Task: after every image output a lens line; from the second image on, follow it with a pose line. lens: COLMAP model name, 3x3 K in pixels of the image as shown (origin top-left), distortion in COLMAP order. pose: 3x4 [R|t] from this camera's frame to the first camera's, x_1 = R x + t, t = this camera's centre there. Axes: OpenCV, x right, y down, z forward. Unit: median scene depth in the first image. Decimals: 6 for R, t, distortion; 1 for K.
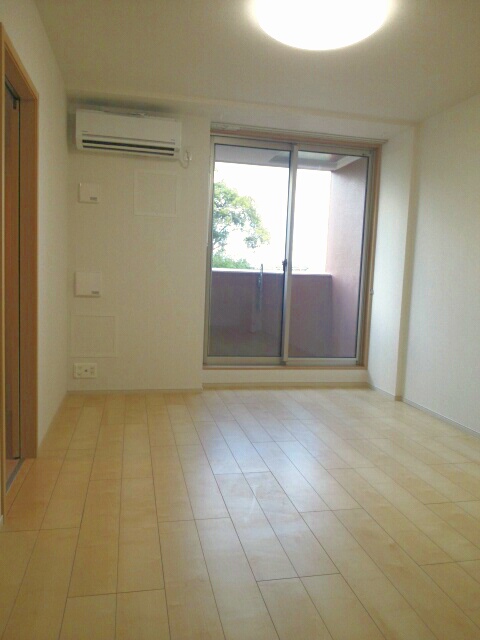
lens RADIAL K [[510.2, 0, 240.0], [0, 510.2, 320.0], [0, 0, 1]] dist [0.007795, -0.068778]
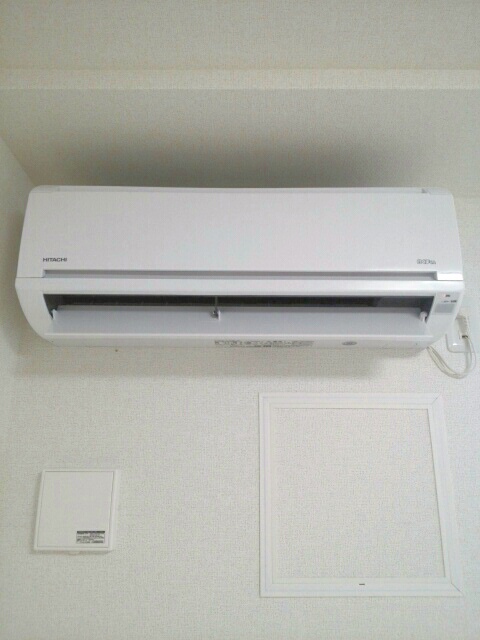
lens RADIAL K [[510.2, 0, 240.0], [0, 510.2, 320.0], [0, 0, 1]] dist [0.007795, -0.068778]
pose [[0.978635, -0.098362, -0.180549, -0.170022], [0.020258, 0.919998, -0.391400, -0.236049], [0.204604, 0.379380, 0.902335, 0.769989]]
